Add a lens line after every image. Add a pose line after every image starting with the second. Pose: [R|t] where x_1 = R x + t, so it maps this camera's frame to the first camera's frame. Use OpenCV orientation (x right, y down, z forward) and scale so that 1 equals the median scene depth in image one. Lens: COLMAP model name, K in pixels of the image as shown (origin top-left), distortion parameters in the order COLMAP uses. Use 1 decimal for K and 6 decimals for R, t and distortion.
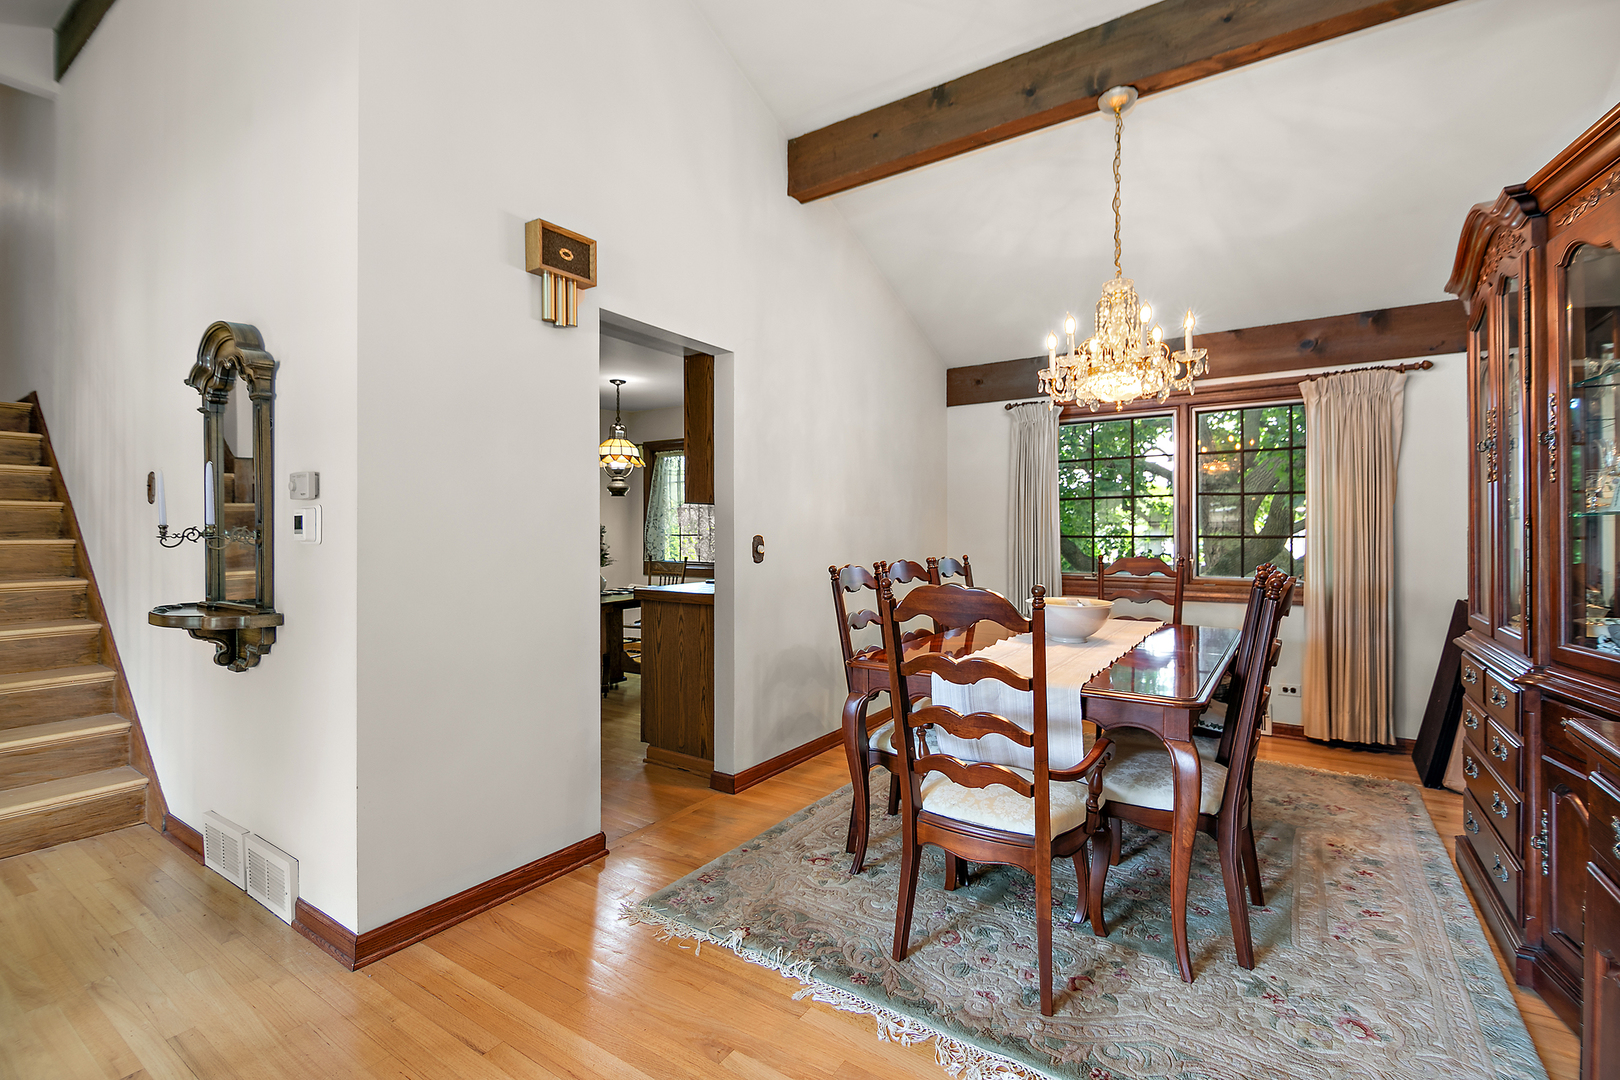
lens RADIAL K [[726.6, 0, 801.3], [0, 726.6, 536.0], [0, 0, 1]] dist [0.014398, -0.006842]
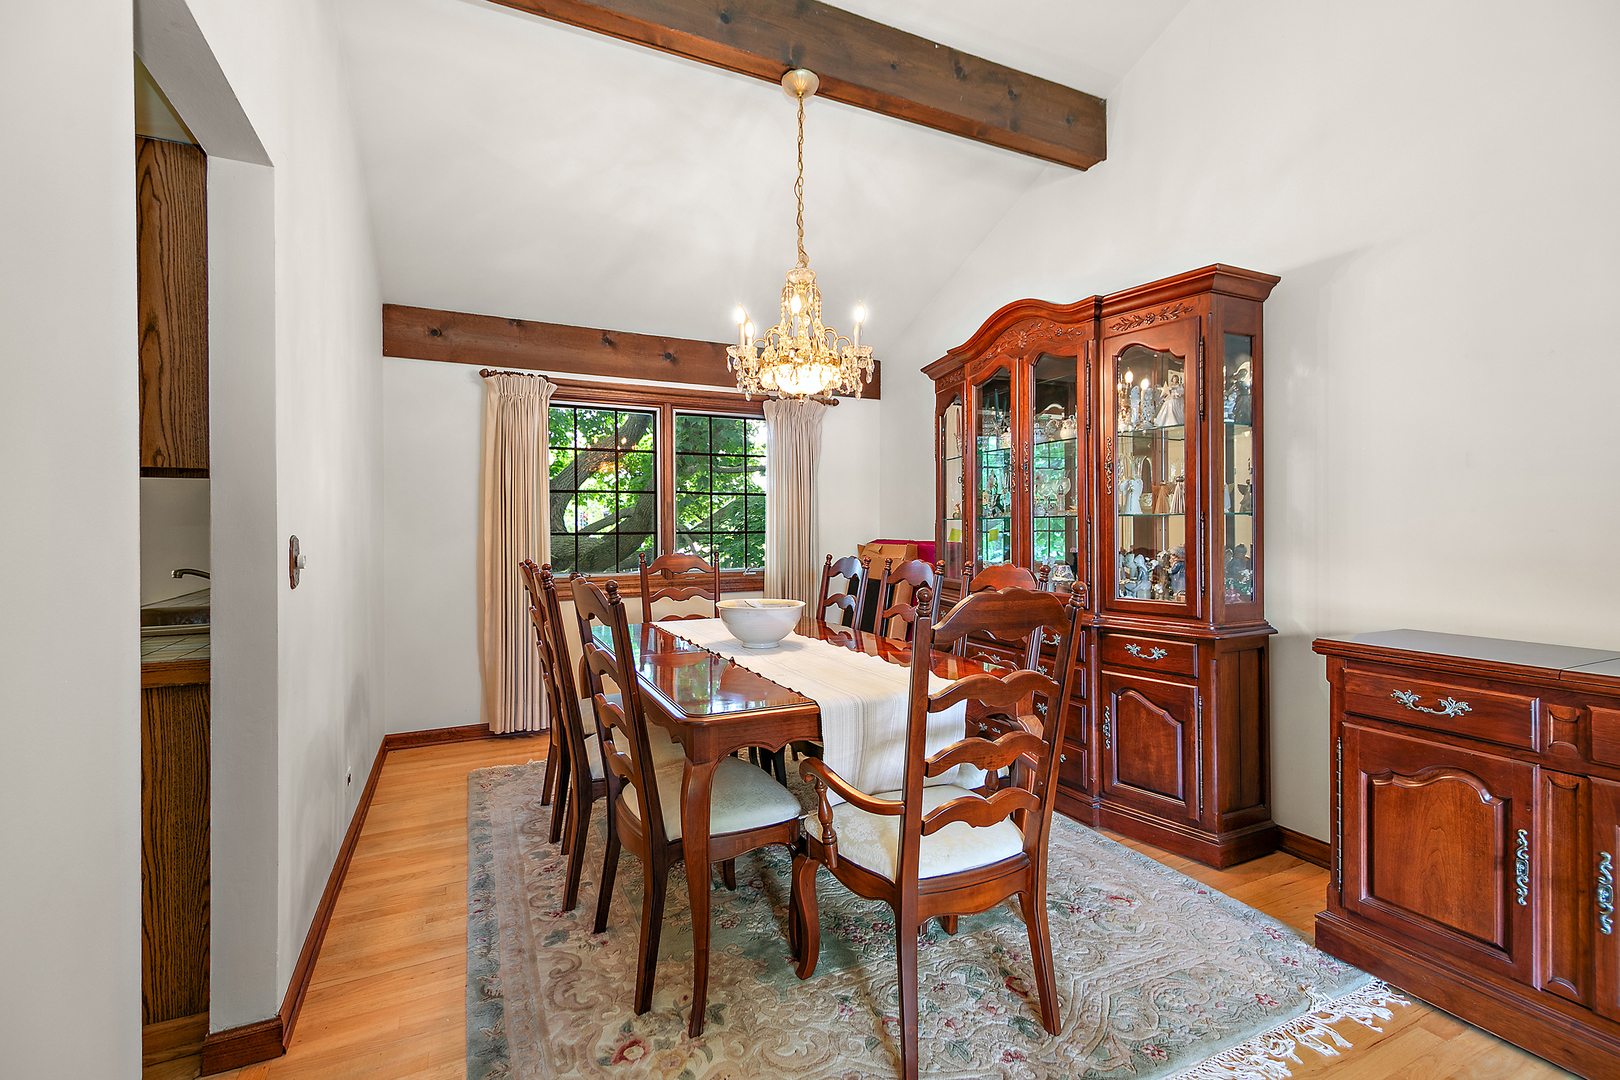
lens RADIAL K [[726.6, 0, 808.9], [0, 726.6, 536.7], [0, 0, 1]] dist [0.014398, -0.006842]
pose [[0.494391, -0.013124, 0.869141, -0.411479], [0.009028, 0.999910, 0.009963, -0.004722], [-0.869193, 0.002921, 0.494465, 0.512090]]
